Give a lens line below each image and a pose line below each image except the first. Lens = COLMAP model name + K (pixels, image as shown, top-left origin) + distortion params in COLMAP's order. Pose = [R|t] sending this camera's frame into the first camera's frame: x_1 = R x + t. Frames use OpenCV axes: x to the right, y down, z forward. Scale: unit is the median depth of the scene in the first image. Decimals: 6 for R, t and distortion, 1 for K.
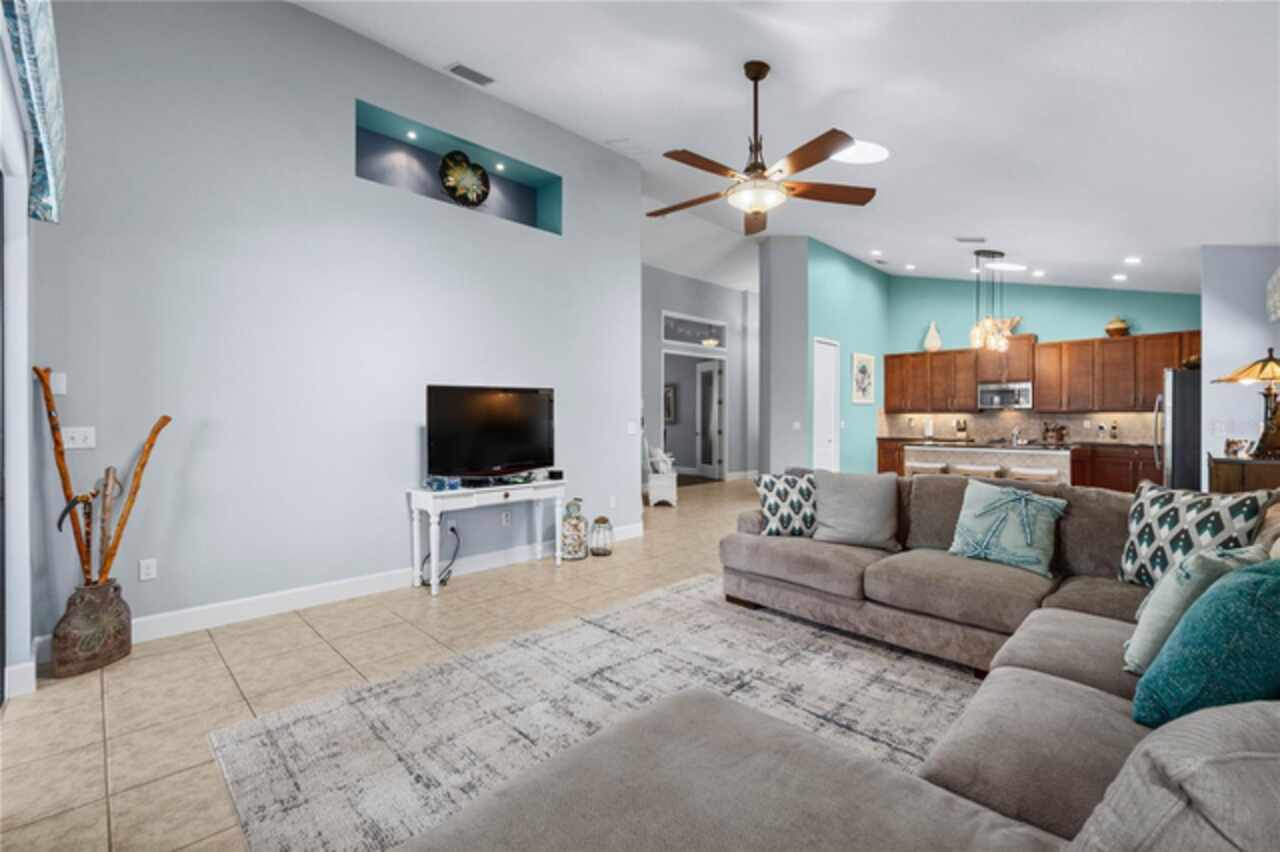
lens RADIAL K [[553.8, 0, 638.0], [0, 553.8, 424.1], [0, 0, 1]] dist [-0.003245, -0.000378]
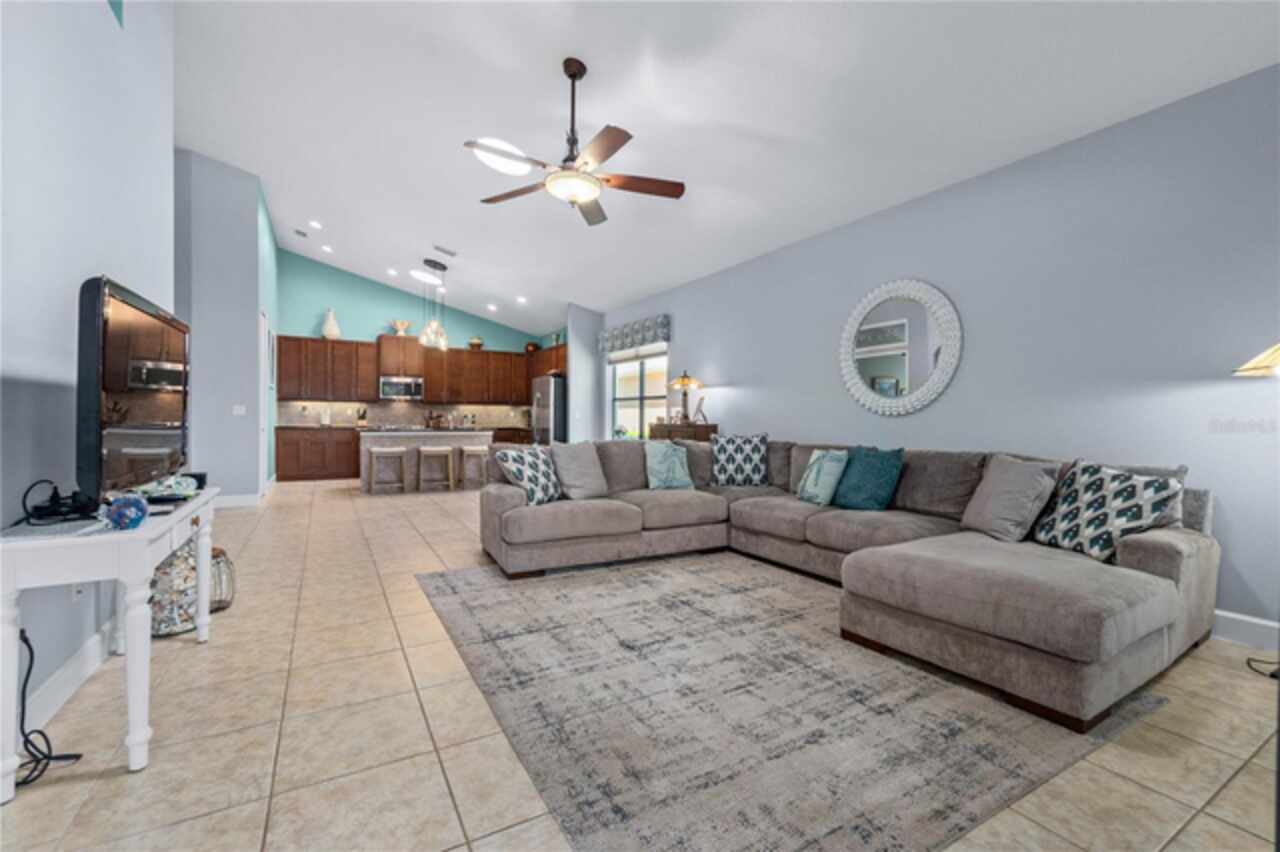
lens RADIAL K [[553.8, 0, 641.1], [0, 553.8, 423.9], [0, 0, 1]] dist [-0.003245, -0.000378]
pose [[0.239365, -0.003246, 0.970924, -0.842573], [0.000952, 0.999995, 0.003109, 0.050375], [-0.970929, 0.000180, 0.239366, 0.635469]]
